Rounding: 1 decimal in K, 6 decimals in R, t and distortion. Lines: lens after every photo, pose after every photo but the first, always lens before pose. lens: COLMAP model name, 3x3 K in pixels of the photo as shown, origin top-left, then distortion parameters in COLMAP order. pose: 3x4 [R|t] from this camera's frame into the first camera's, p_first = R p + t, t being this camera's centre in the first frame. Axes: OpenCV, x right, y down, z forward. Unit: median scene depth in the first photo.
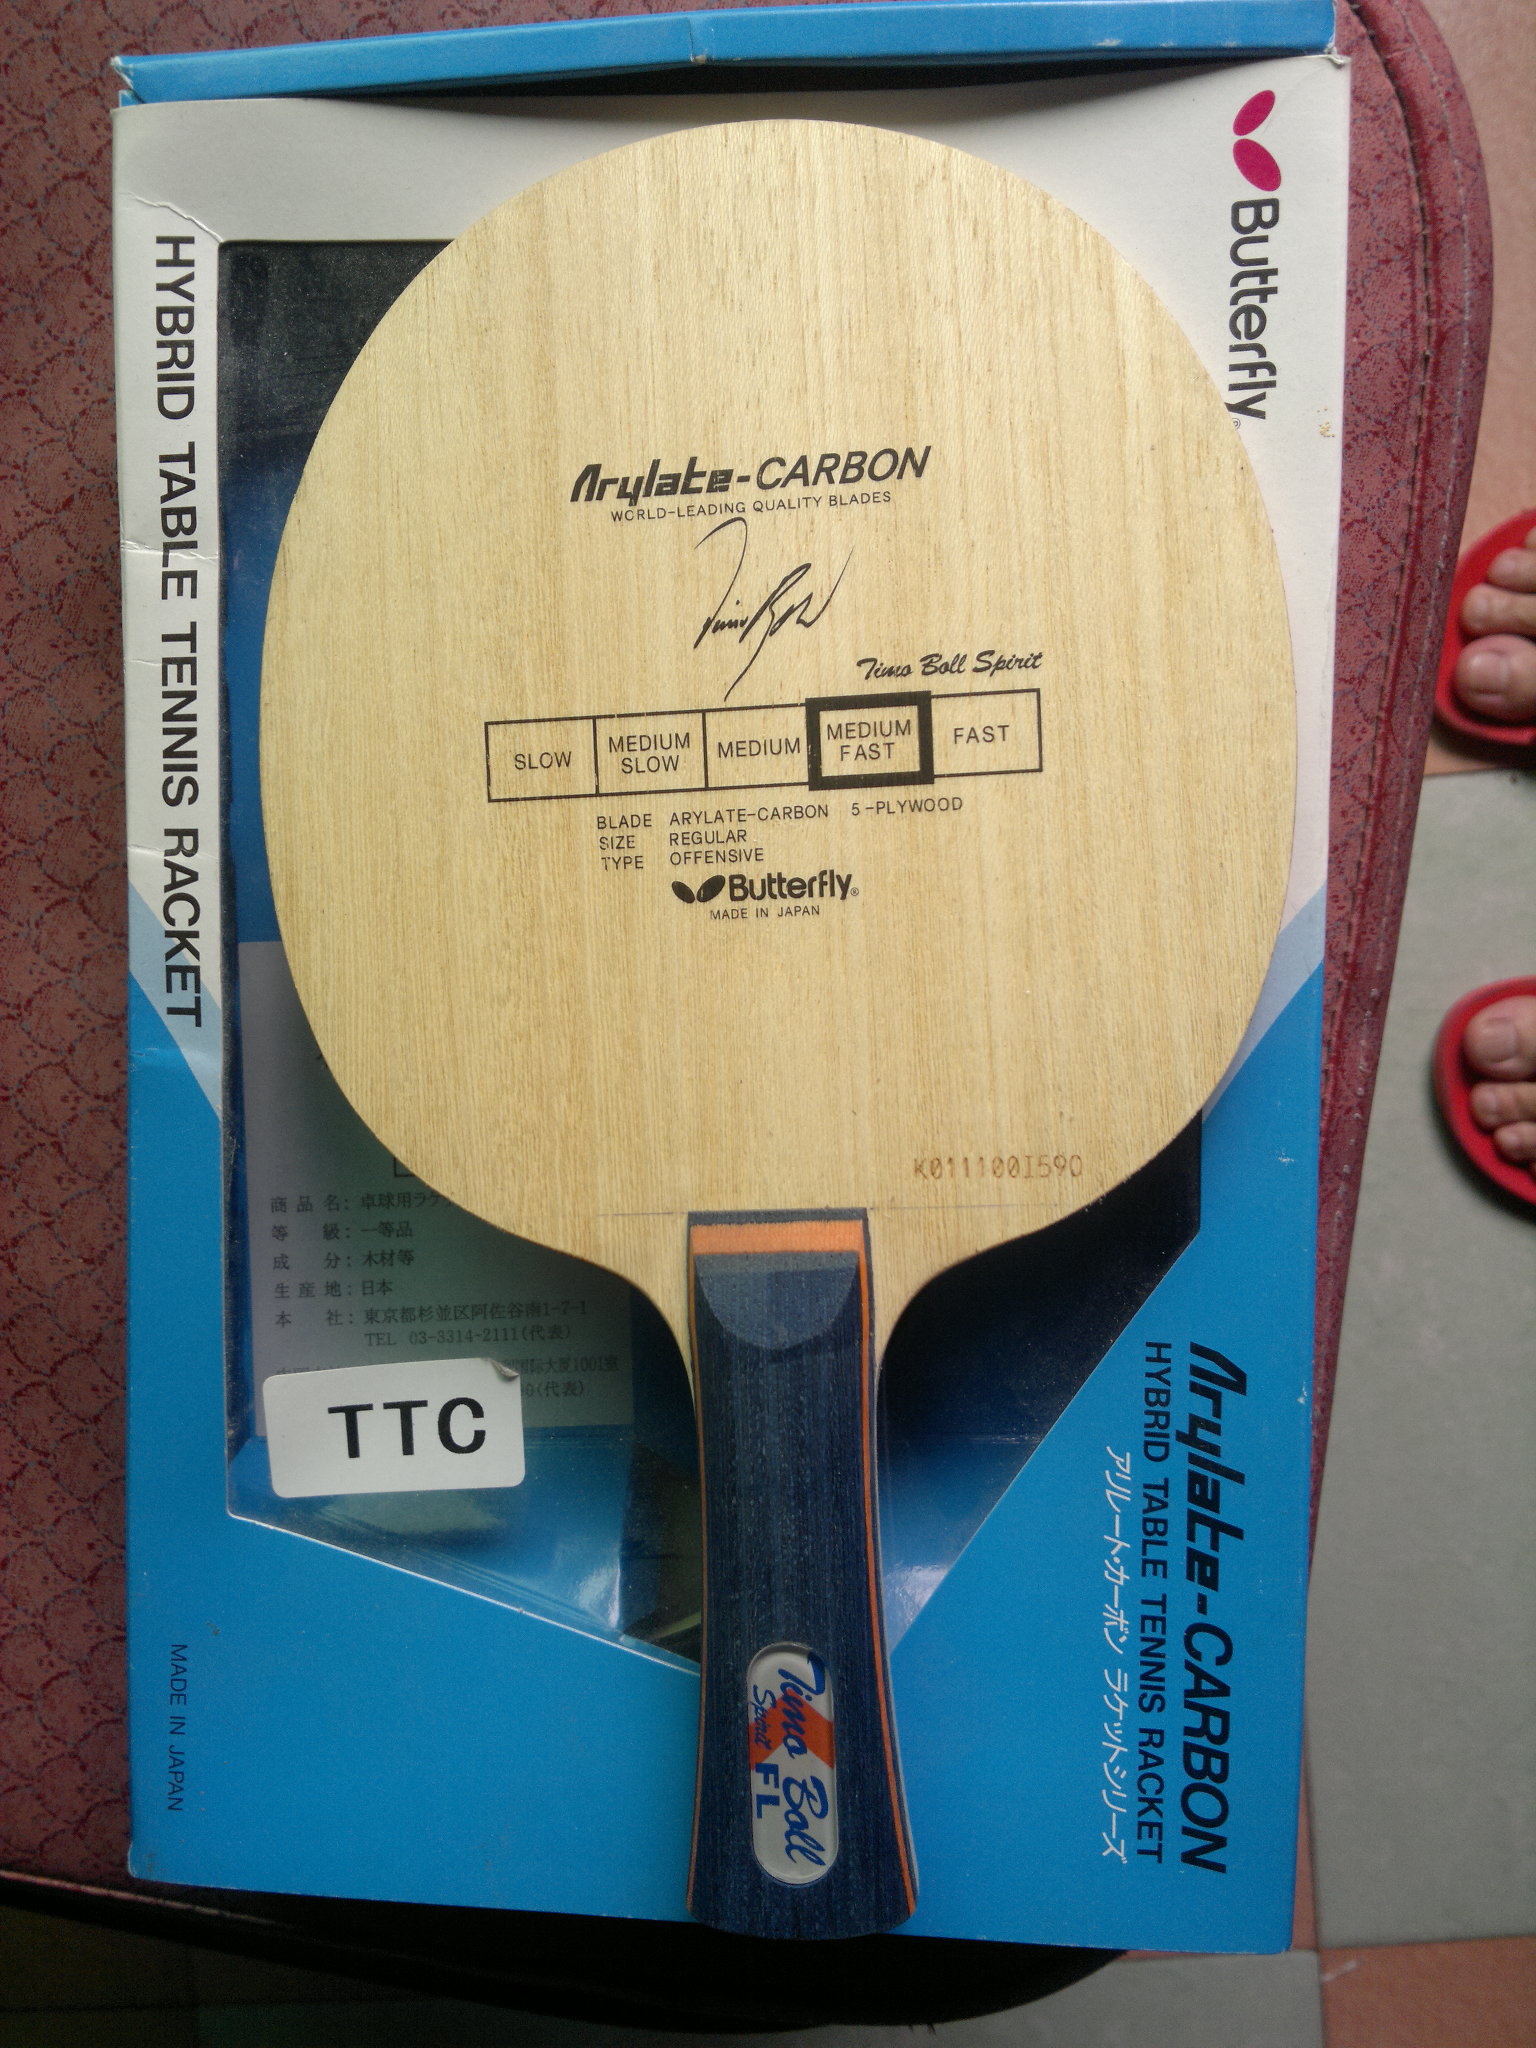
lens RADIAL K [[1767.3, 0, 725.3], [0, 1767.3, 996.1], [0, 0, 1]] dist [0.063296, -0.141529]
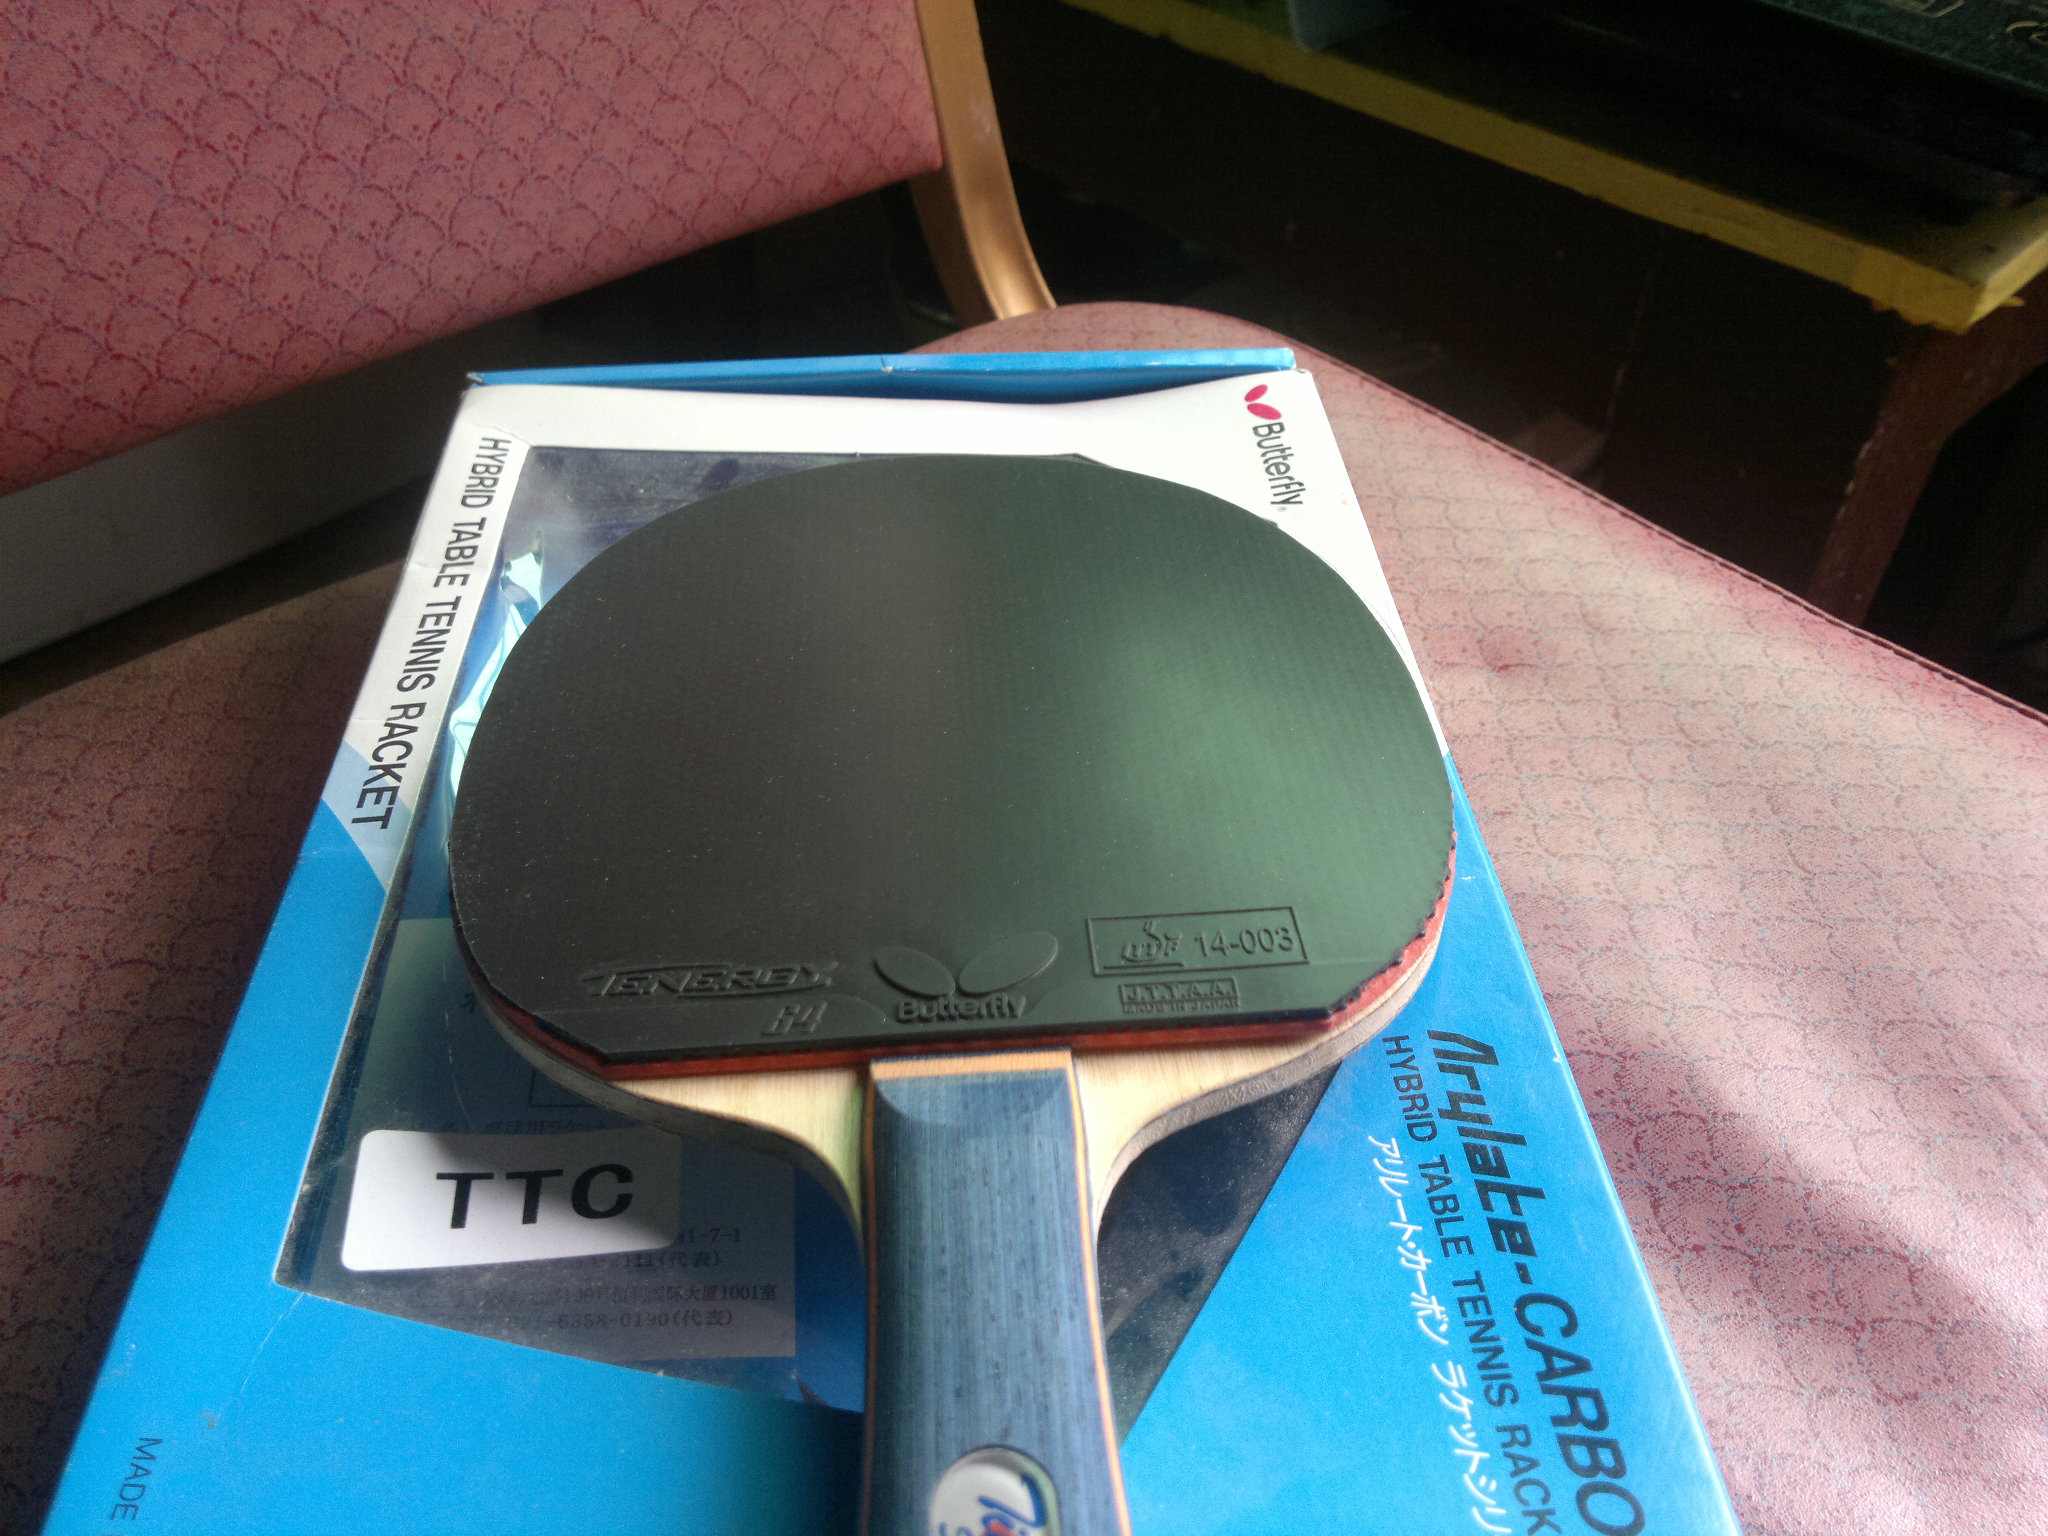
lens RADIAL K [[1767.3, 0, 1051.9], [0, 1767.3, 726.1], [0, 0, 1]] dist [0.063296, -0.141529]
pose [[0.988209, 0.050083, 0.144690, -0.078021], [0.087881, 0.588304, -0.803851, 0.828397], [-0.125381, 0.807088, 0.576965, 0.347000]]
